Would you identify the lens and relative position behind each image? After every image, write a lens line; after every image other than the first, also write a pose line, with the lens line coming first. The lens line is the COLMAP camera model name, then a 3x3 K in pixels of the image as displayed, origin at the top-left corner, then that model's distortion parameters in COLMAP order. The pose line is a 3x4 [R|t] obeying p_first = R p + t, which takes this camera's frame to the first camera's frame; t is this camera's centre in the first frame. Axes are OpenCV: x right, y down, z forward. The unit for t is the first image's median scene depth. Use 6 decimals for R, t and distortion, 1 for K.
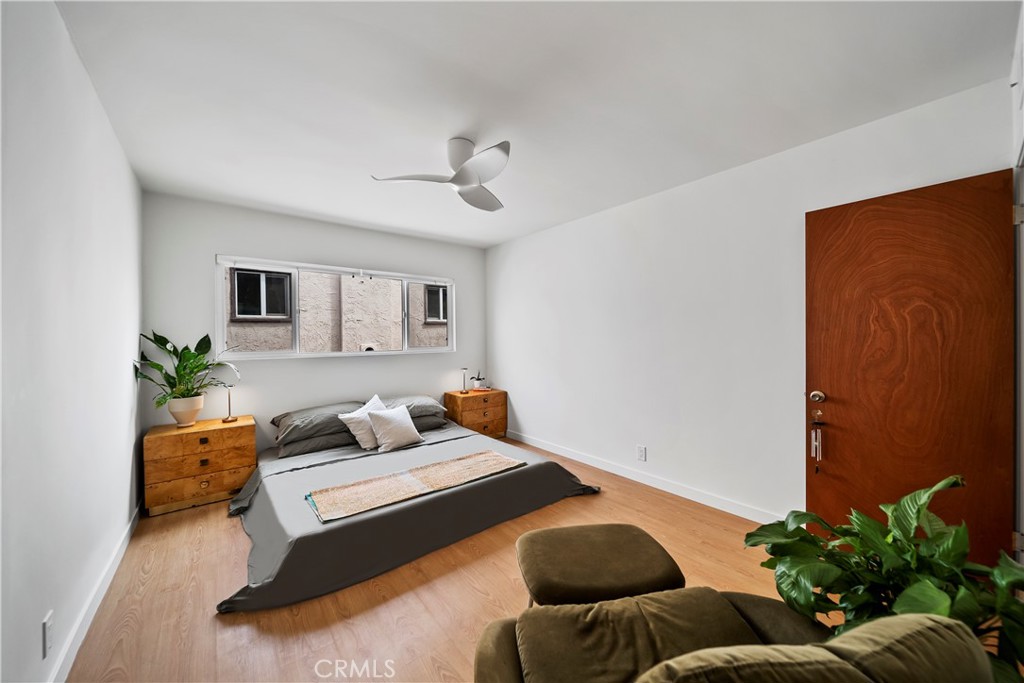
lens RADIAL K [[362.1, 0, 512.4], [0, 362.1, 339.4], [0, 0, 1]] dist [-0.004335, -0.000494]
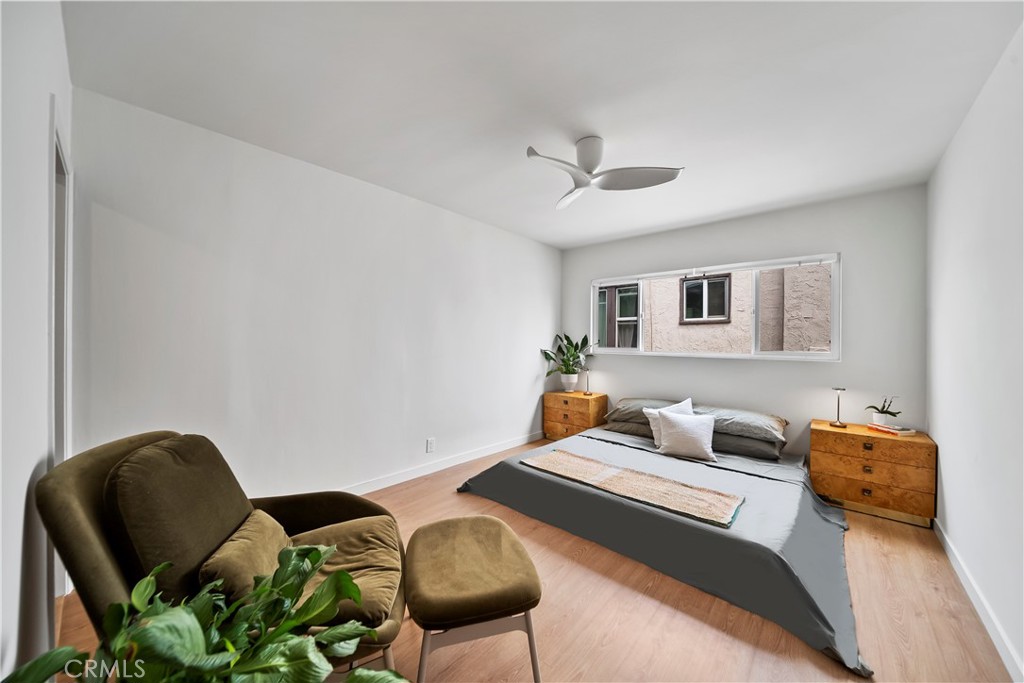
lens RADIAL K [[362.1, 0, 512.4], [0, 362.1, 339.4], [0, 0, 1]] dist [-0.004335, -0.000494]
pose [[0.157128, 0.014356, -0.987474, 0.495186], [-0.014664, 0.999818, 0.012202, -0.007743], [0.987469, 0.012563, 0.157310, 0.384315]]
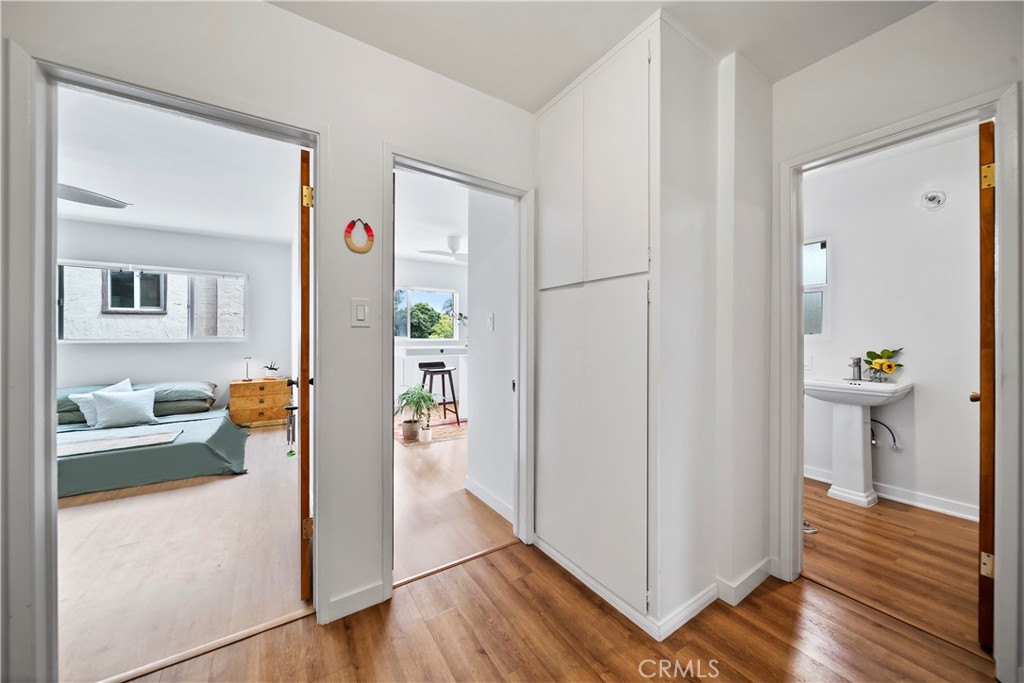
lens RADIAL K [[362.1, 0, 512.4], [0, 362.1, 339.4], [0, 0, 1]] dist [-0.004335, -0.000494]
pose [[0.994701, 0.014454, -0.101791, 0.901613], [-0.013704, 0.999874, 0.008066, 0.008118], [0.101895, -0.006628, 0.994773, 0.028063]]
